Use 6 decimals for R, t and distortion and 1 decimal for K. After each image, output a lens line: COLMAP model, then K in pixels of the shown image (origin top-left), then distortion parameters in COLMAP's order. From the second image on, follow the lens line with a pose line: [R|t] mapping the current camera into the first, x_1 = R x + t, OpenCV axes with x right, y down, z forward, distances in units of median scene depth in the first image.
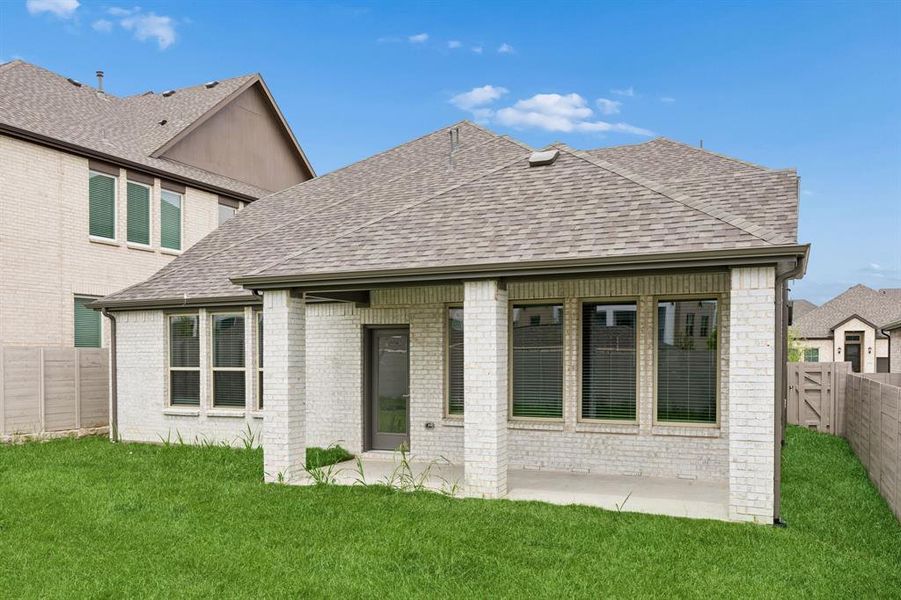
lens RADIAL K [[424.0, 0, 450.5], [0, 424.0, 300.0], [0, 0, 1]] dist [0.000639, 0.000220]
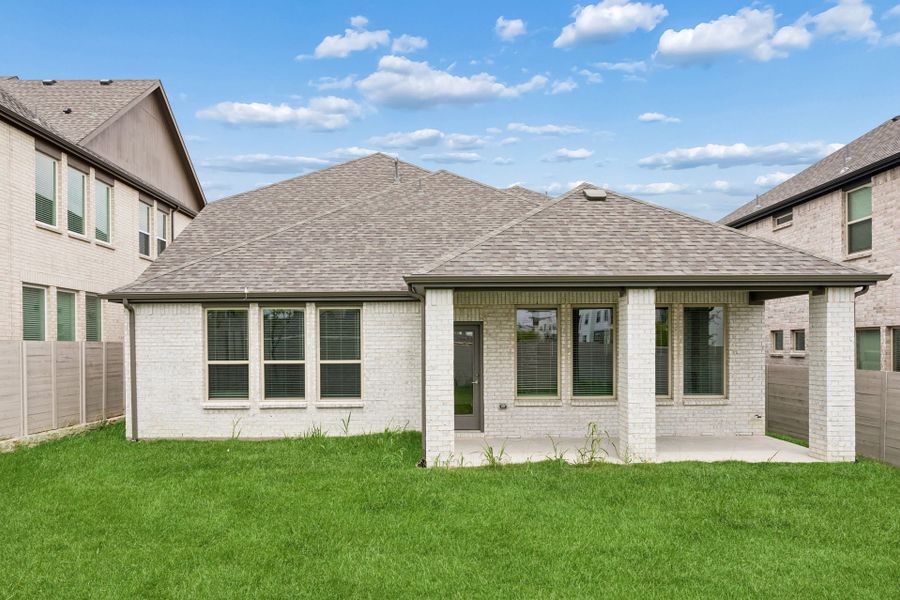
lens RADIAL K [[342.8, 0, 448.5], [0, 342.8, 298.1], [0, 0, 1]] dist [0.000417, -0.000108]
pose [[0.964323, 0.034024, 0.262532, -0.369892], [-0.030614, 0.999385, -0.017070, 0.008664], [-0.262952, 0.008424, 0.964772, 0.083449]]
